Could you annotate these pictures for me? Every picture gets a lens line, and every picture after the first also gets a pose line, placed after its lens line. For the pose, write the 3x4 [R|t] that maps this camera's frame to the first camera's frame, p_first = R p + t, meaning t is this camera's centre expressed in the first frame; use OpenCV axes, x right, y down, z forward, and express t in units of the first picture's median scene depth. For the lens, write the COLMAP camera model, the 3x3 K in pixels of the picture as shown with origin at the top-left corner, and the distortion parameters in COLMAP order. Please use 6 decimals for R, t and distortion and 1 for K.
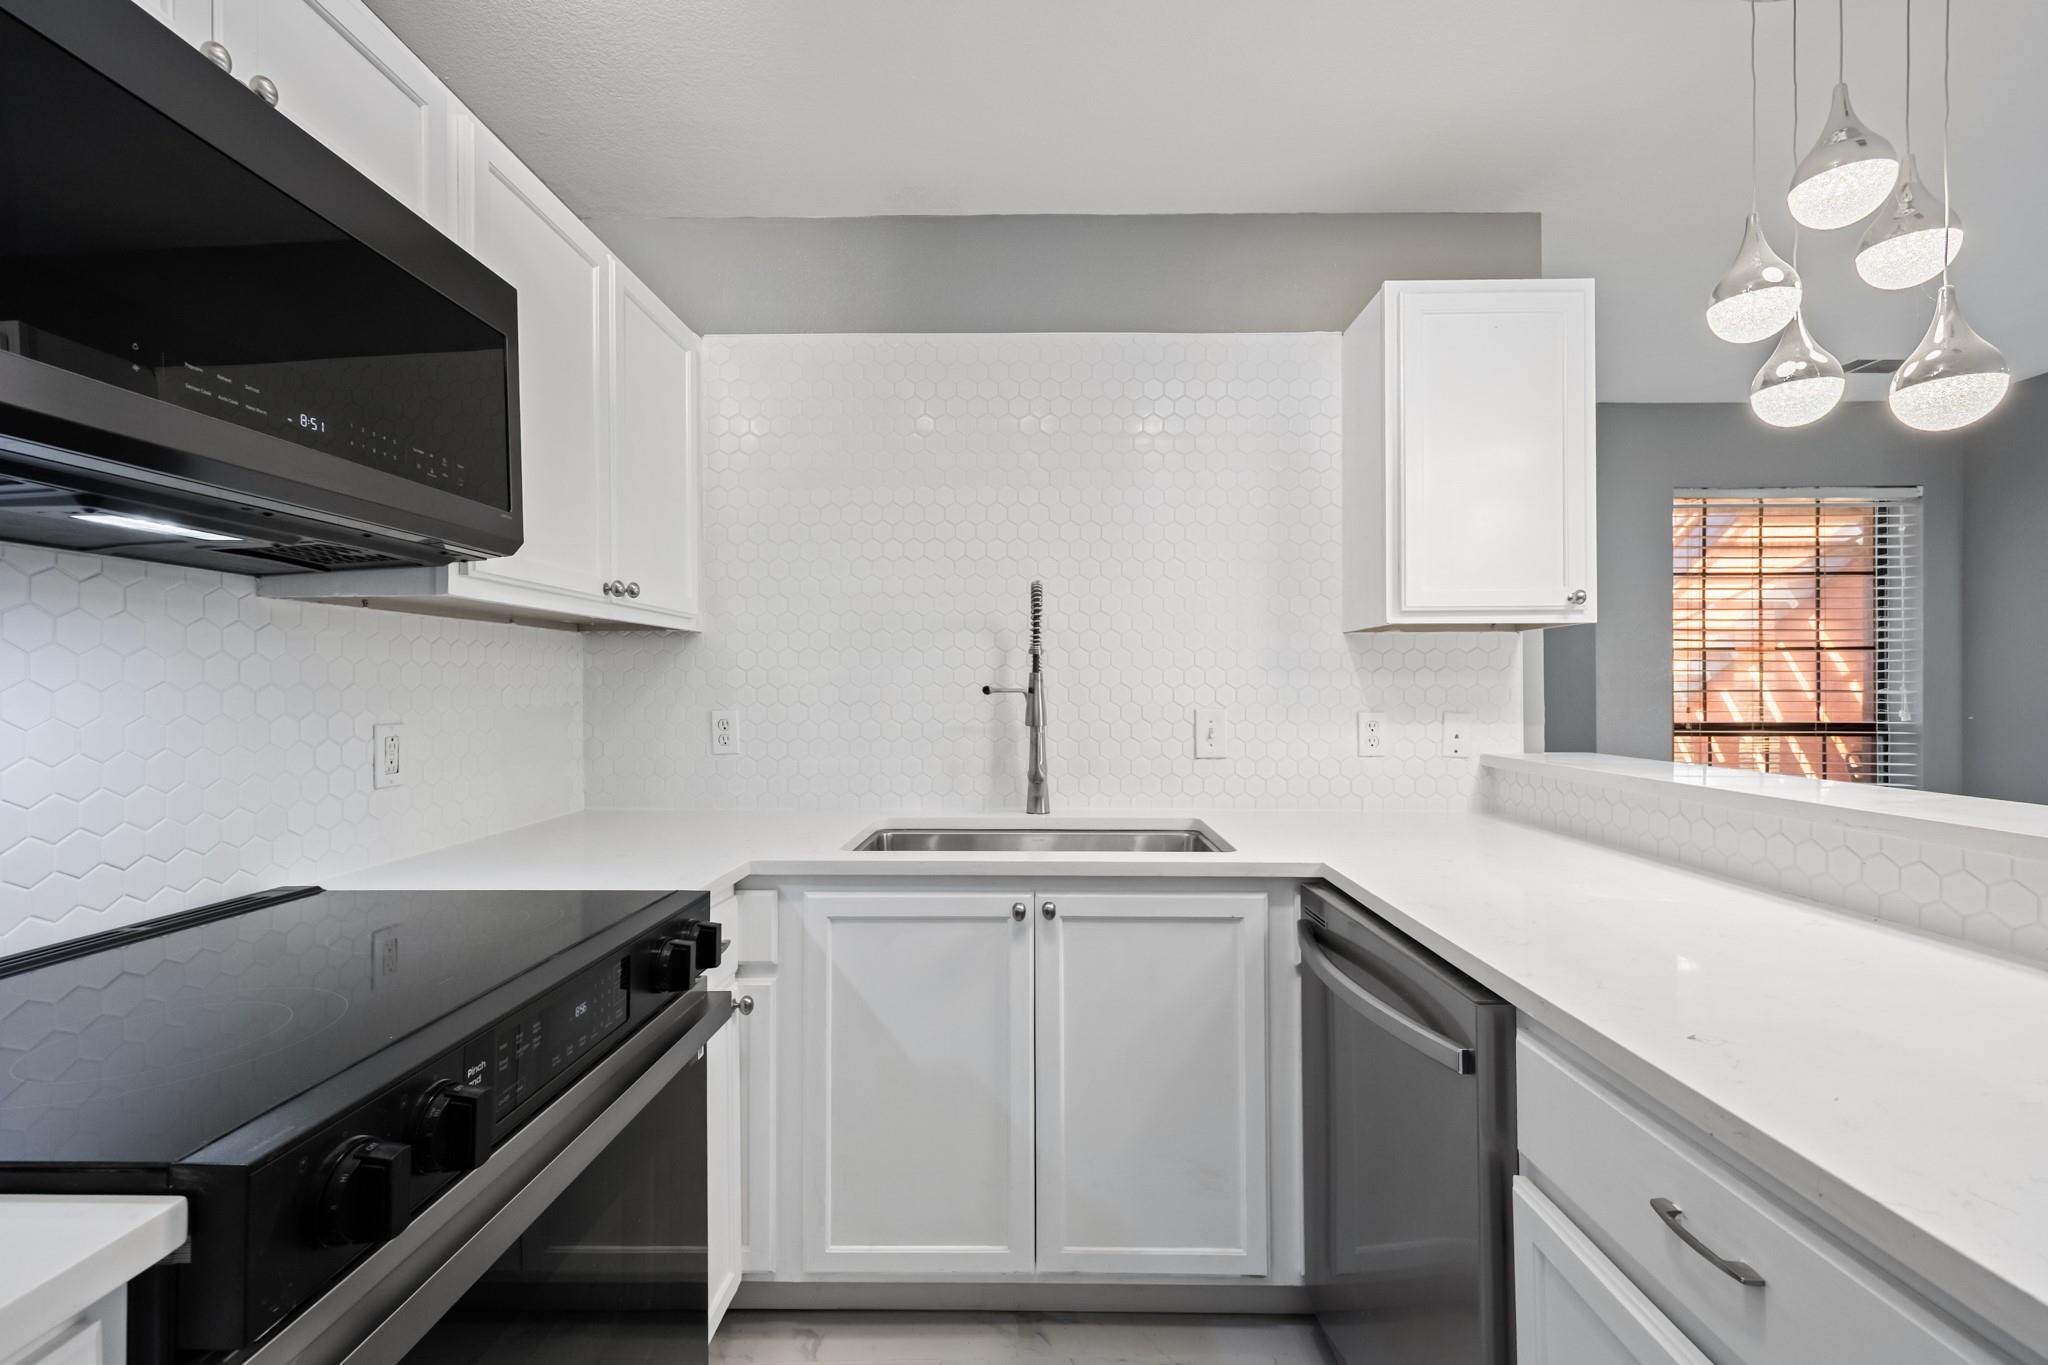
lens RADIAL K [[865.5, 0, 1031.1], [0, 865.5, 684.3], [0, 0, 1]] dist [0.001070, 0.000338]
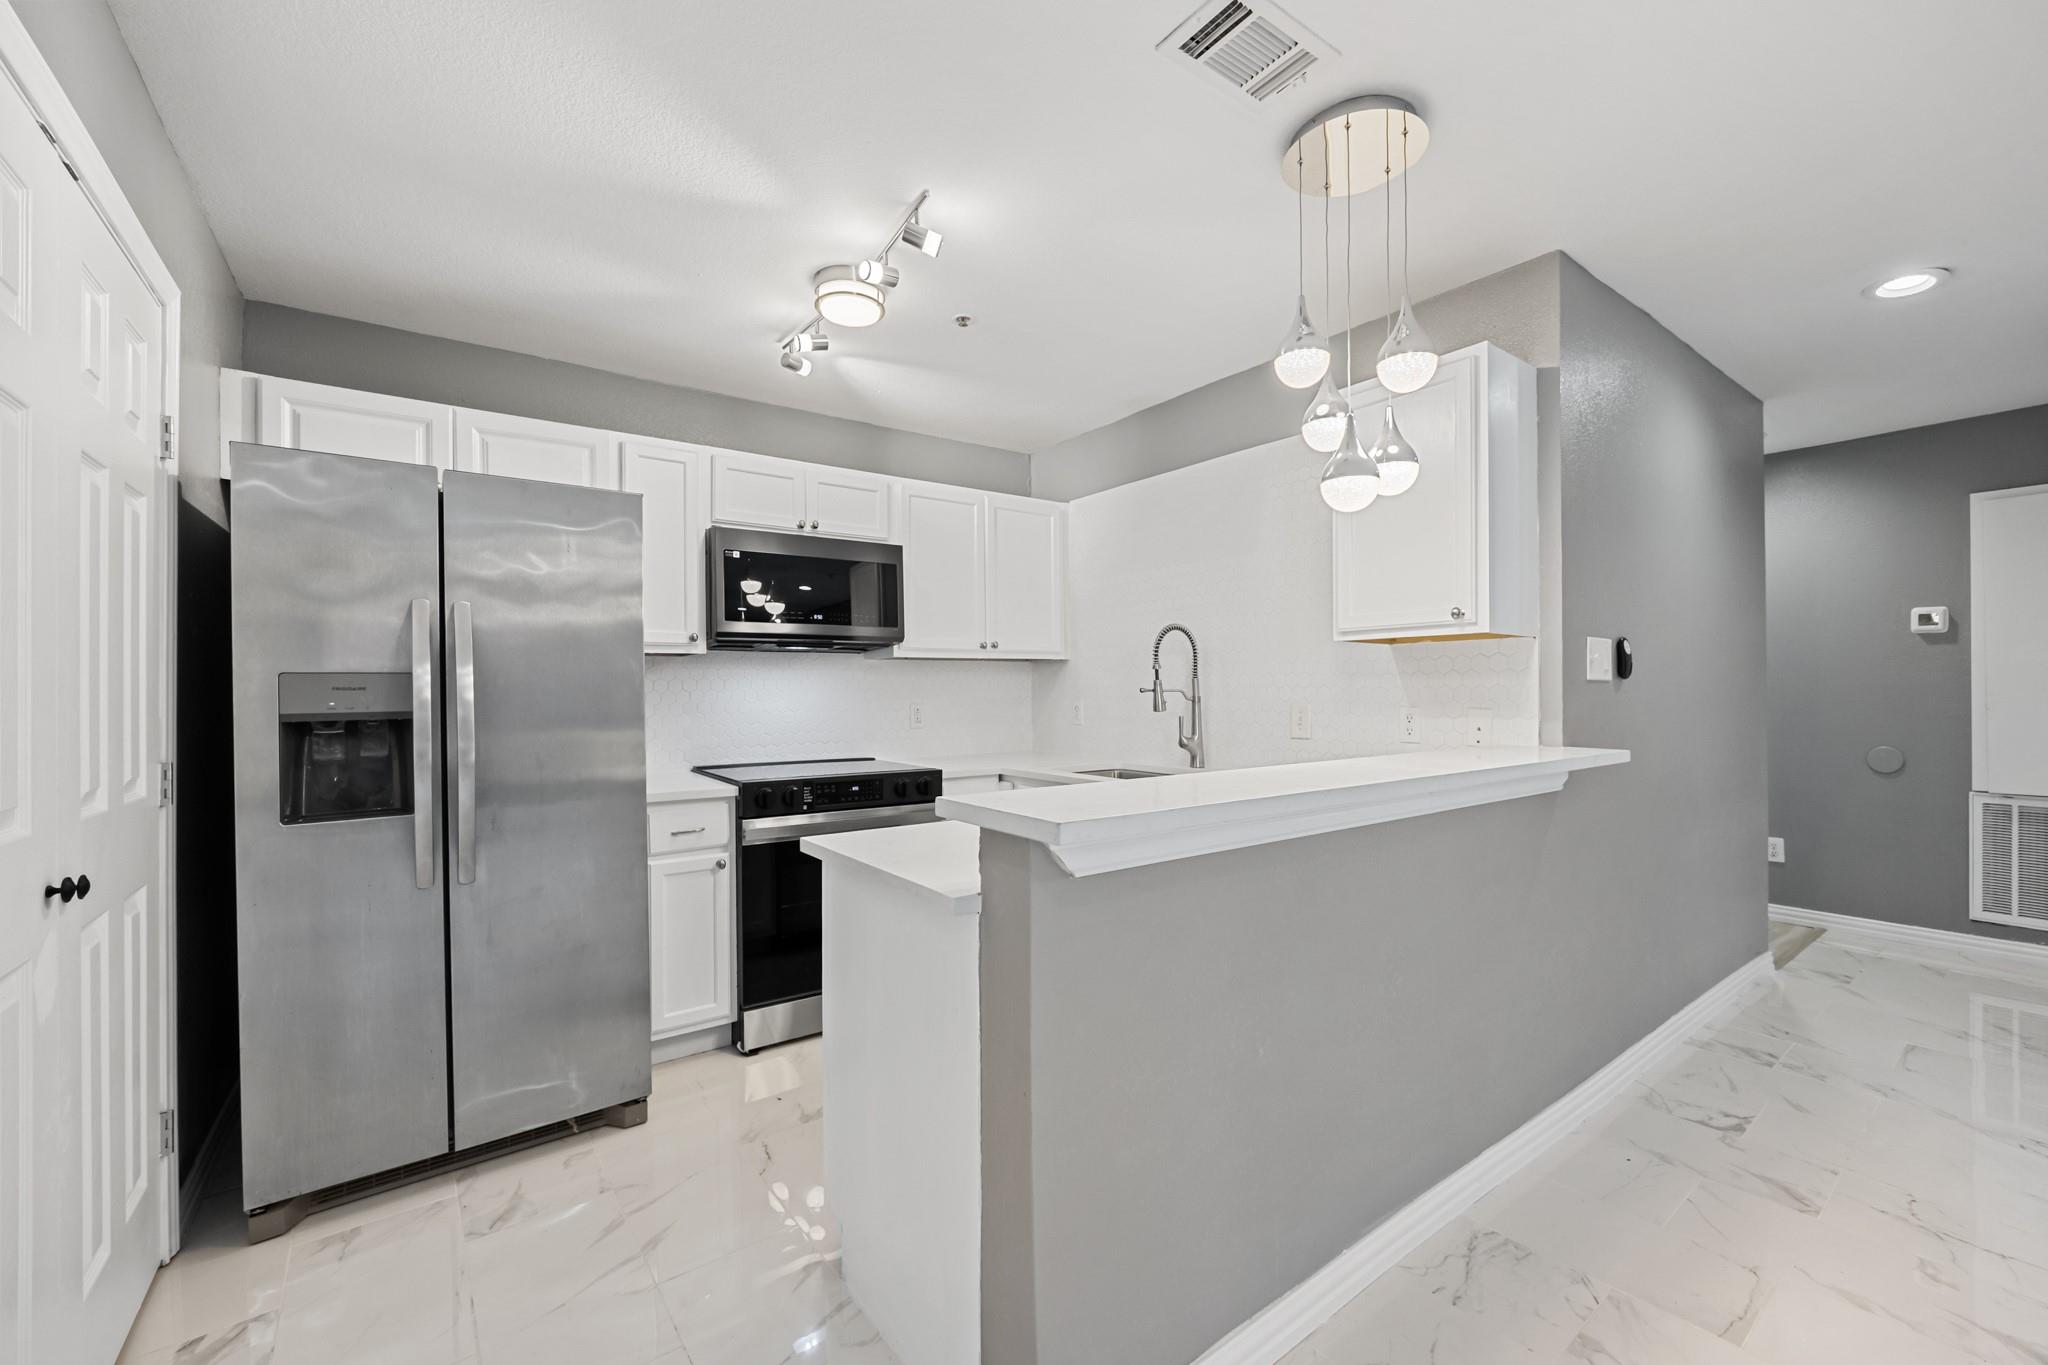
lens RADIAL K [[818.5, 0, 1030.1], [0, 818.5, 683.8], [0, 0, 1]] dist [-0.006564, 0.000661]
pose [[0.605268, -0.008855, -0.795973, 1.003537], [0.006696, 0.999959, -0.006033, 0.002178], [0.795994, -0.001678, 0.605302, -0.148215]]
